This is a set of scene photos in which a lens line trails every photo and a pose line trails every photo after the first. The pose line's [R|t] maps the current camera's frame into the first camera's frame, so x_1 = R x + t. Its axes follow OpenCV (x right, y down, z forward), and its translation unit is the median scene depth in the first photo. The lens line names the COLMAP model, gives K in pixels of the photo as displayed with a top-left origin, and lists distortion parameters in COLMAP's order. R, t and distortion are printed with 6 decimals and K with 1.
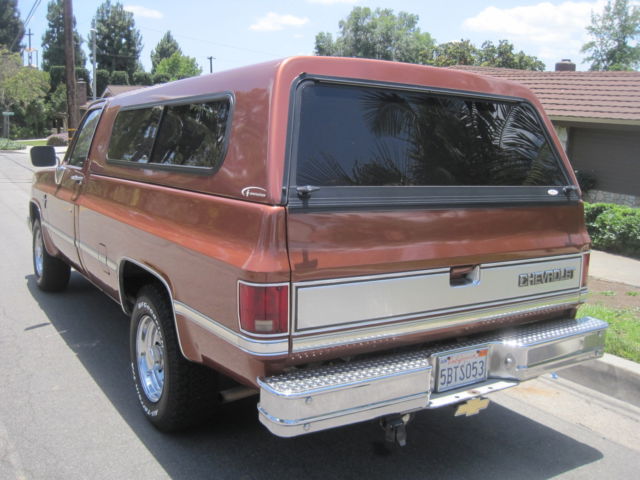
lens RADIAL K [[666.0, 0, 320.3], [0, 666.0, 240.1], [0, 0, 1]] dist [-0.130314, 0.000000]
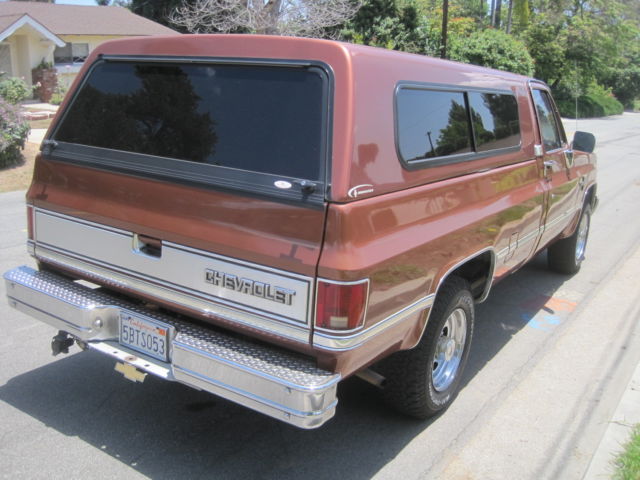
lens RADIAL K [[666.0, 0, 319.3], [0, 666.0, 240.2], [0, 0, 1]] dist [-0.130314, 0.000000]
pose [[0.396466, 0.216542, -0.892146, 1.213485], [-0.168583, 0.972431, 0.161111, -0.160192], [0.902438, 0.086526, 0.422042, 0.813661]]
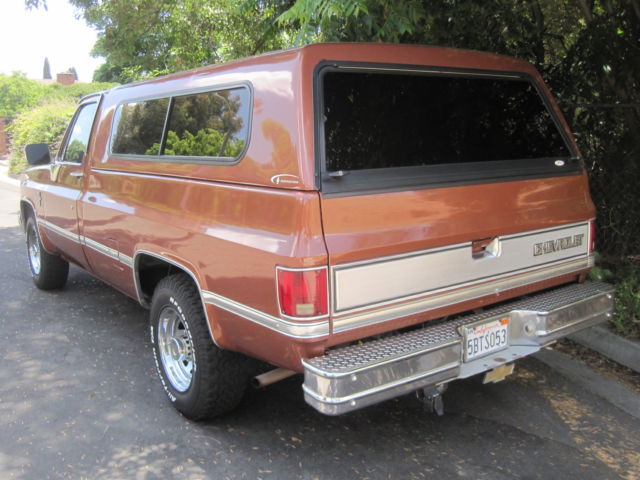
lens RADIAL K [[666.0, 0, 319.3], [0, 666.0, 239.3], [0, 0, 1]] dist [-0.130314, 0.000000]
pose [[0.997524, -0.059177, 0.037997, -0.079734], [0.058041, 0.997853, 0.030335, -0.007466], [-0.039710, -0.028054, 0.998817, -0.023478]]
